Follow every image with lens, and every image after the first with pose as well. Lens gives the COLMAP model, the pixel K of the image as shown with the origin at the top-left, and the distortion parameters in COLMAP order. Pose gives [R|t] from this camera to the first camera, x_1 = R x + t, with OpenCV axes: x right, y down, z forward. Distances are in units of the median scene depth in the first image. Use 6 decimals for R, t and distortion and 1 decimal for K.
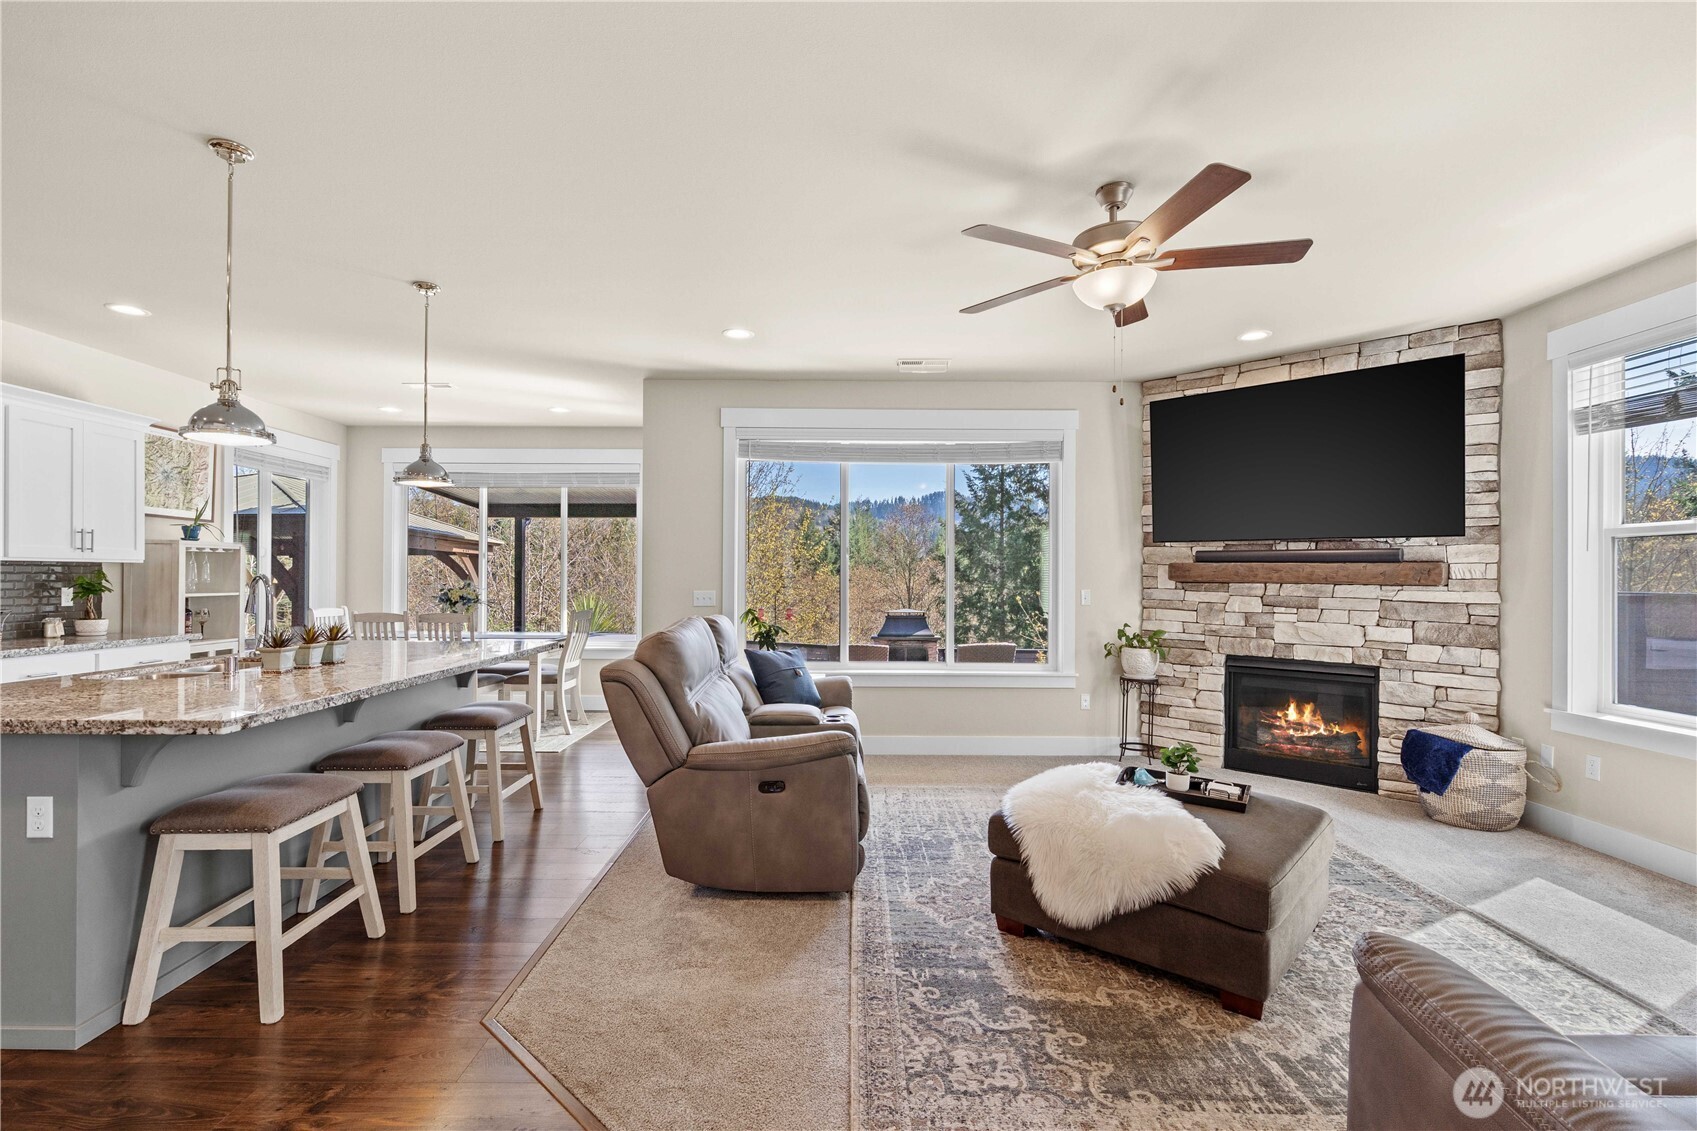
lens RADIAL K [[776.0, 0, 839.0], [0, 776.0, 574.2], [0, 0, 1]] dist [-0.002622, 0.000252]
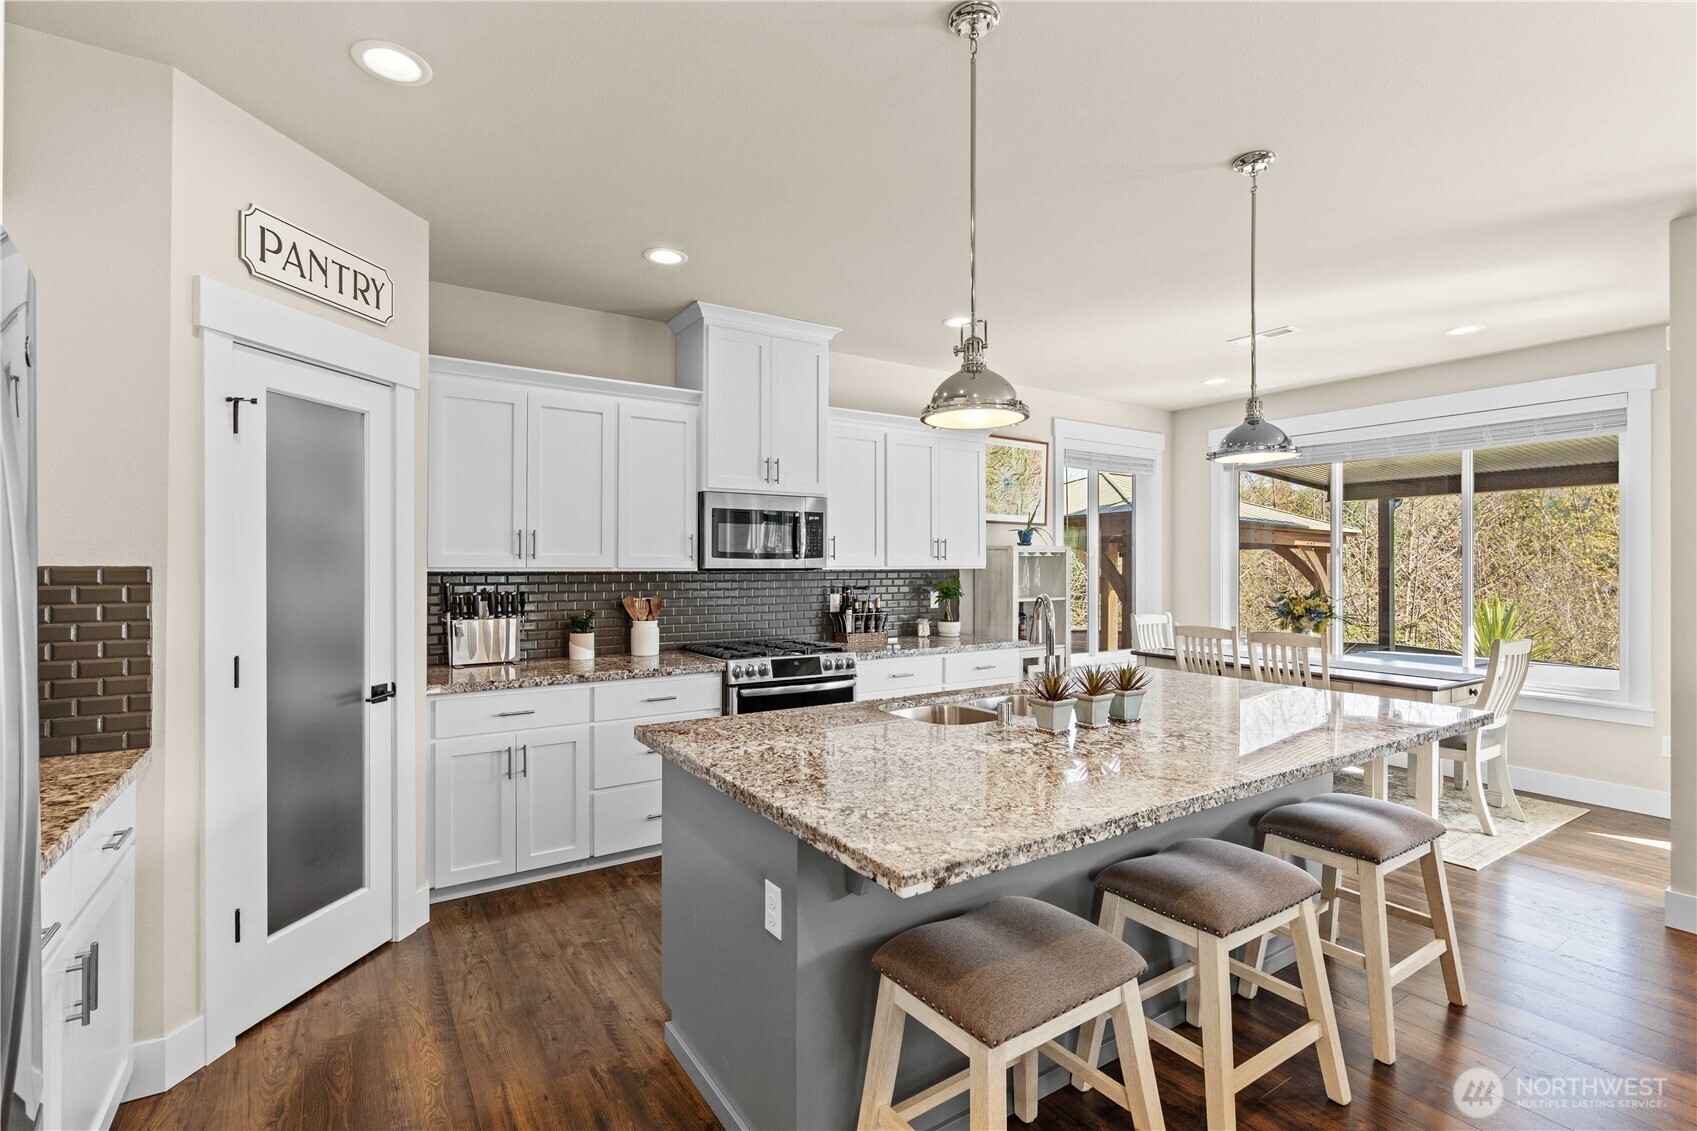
lens RADIAL K [[776.0, 0, 827.7], [0, 776.0, 562.5], [0, 0, 1]] dist [-0.002622, 0.000252]
pose [[0.538154, -0.005424, -0.842829, -0.136983], [0.004921, 0.999982, -0.003293, -0.021223], [0.842832, -0.002375, 0.538171, 0.268211]]
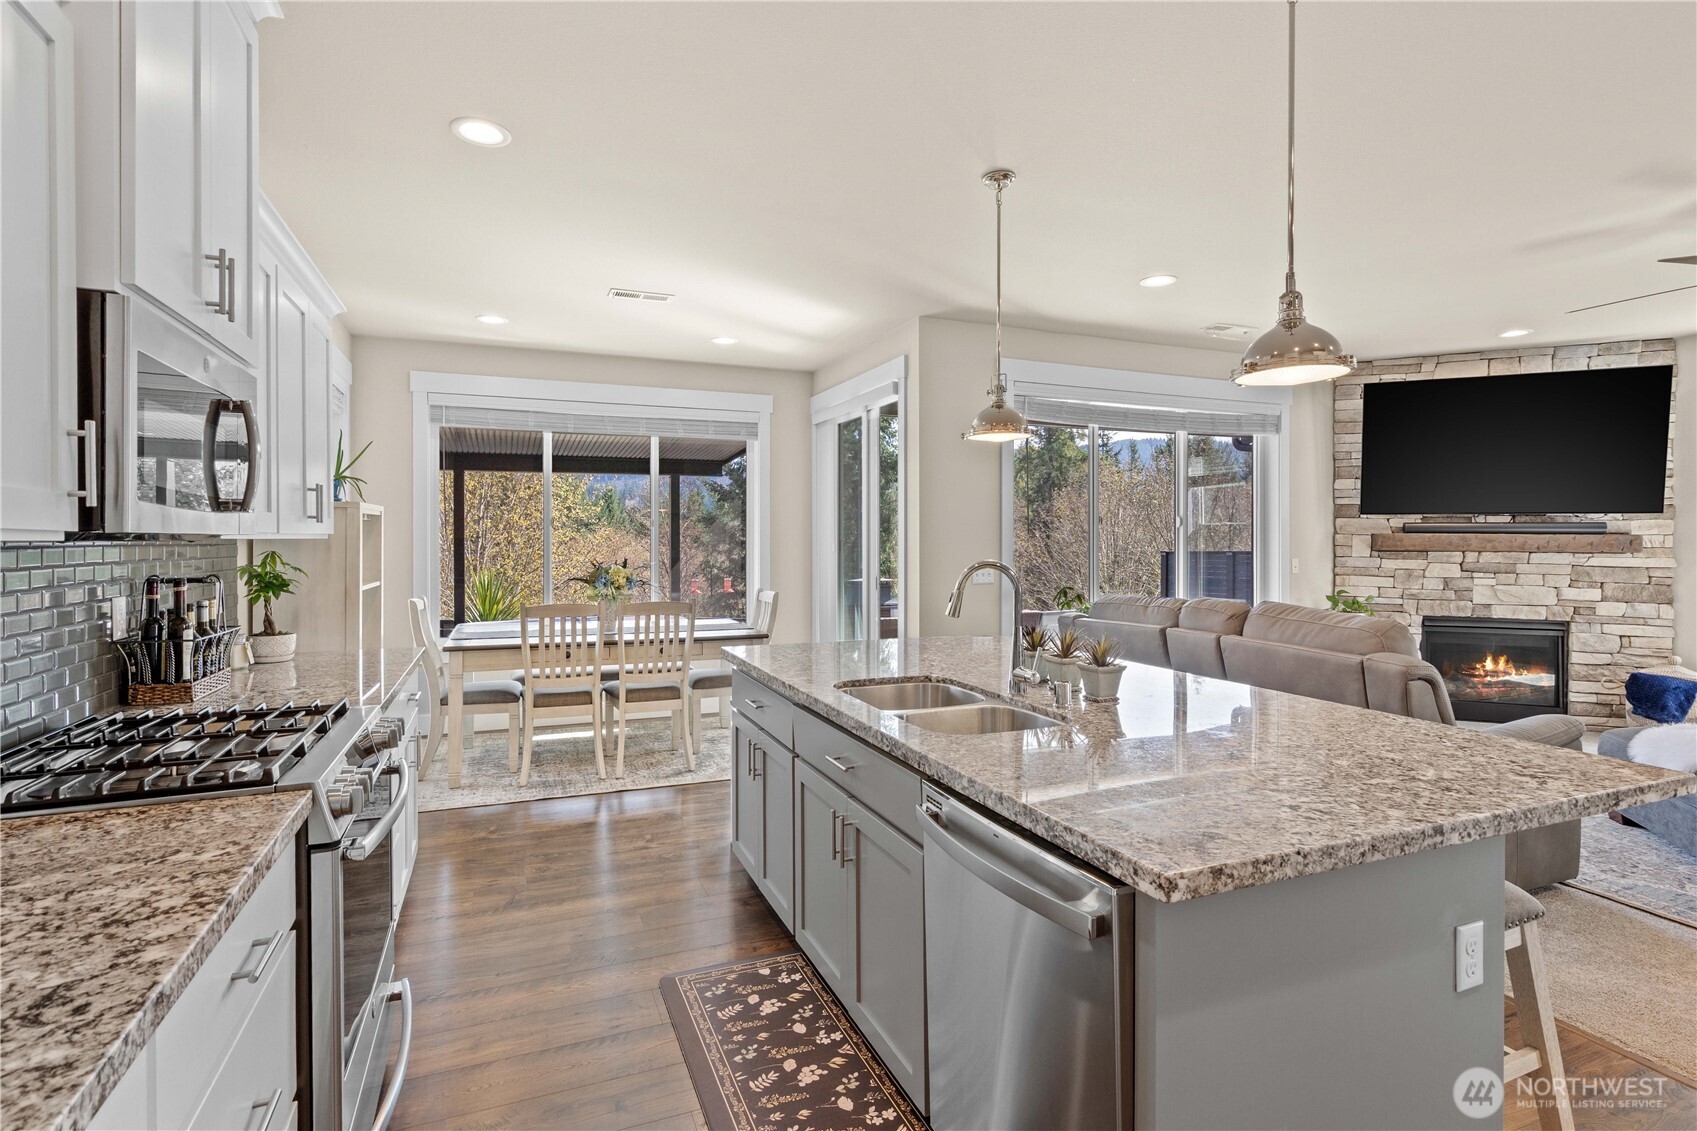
lens RADIAL K [[816.3, 0, 846.9], [0, 816.3, 542.7], [0, 0, 1]] dist [0.008683, 0.000190]
pose [[0.924108, -0.007760, 0.382053, -0.765217], [0.004374, 0.999943, 0.009729, -0.017658], [-0.382107, -0.007320, 0.924089, 0.243811]]
